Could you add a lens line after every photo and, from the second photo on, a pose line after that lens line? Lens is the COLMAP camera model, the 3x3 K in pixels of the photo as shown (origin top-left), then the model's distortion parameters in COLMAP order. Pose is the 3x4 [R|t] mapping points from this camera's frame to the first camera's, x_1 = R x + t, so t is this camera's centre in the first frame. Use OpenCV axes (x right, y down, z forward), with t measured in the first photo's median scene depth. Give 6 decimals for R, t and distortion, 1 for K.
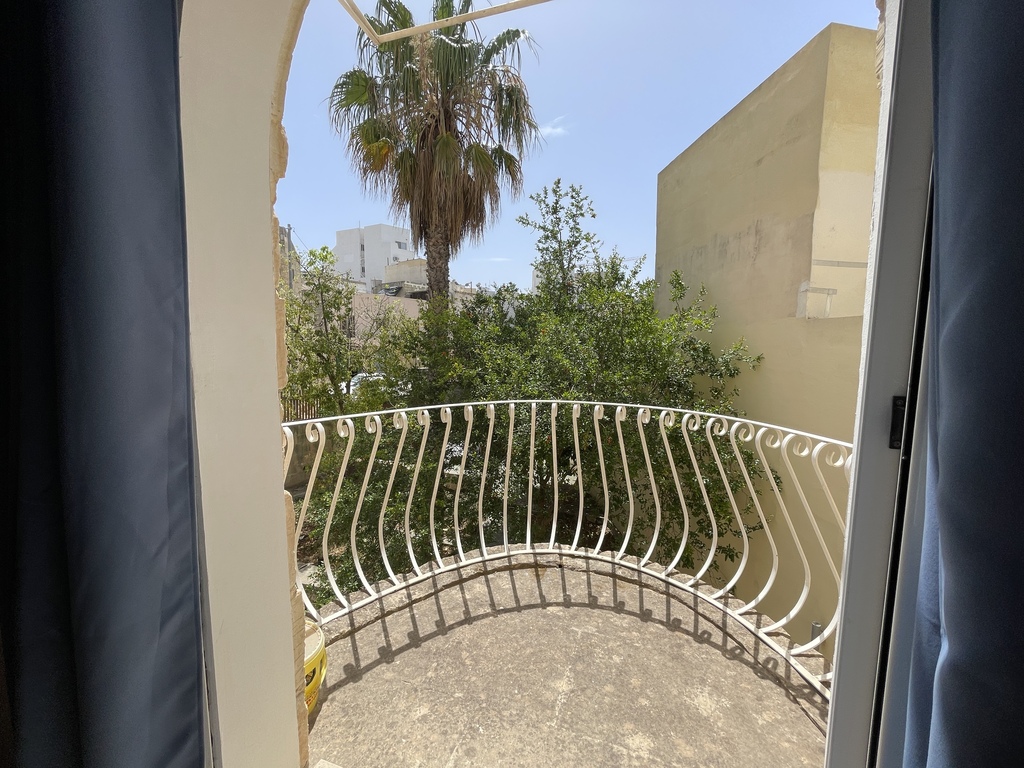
lens RADIAL K [[413.2, 0, 512.0], [0, 413.2, 384.0], [0, 0, 1]] dist [-0.001301, -0.000036]
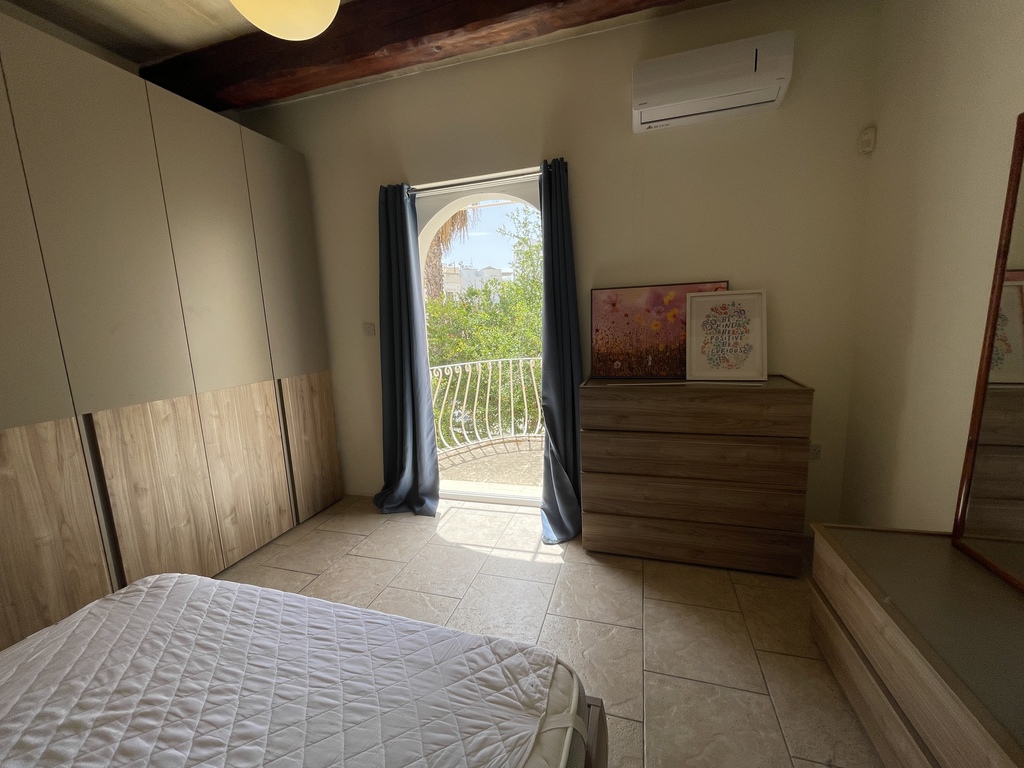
lens RADIAL K [[413.2, 0, 512.0], [0, 413.2, 384.0], [0, 0, 1]] dist [-0.001301, -0.000036]
pose [[0.998264, -0.051487, 0.028615, -0.003415], [0.049760, 0.997070, 0.058097, 0.019589], [-0.031523, -0.056573, 0.997901, -0.450119]]
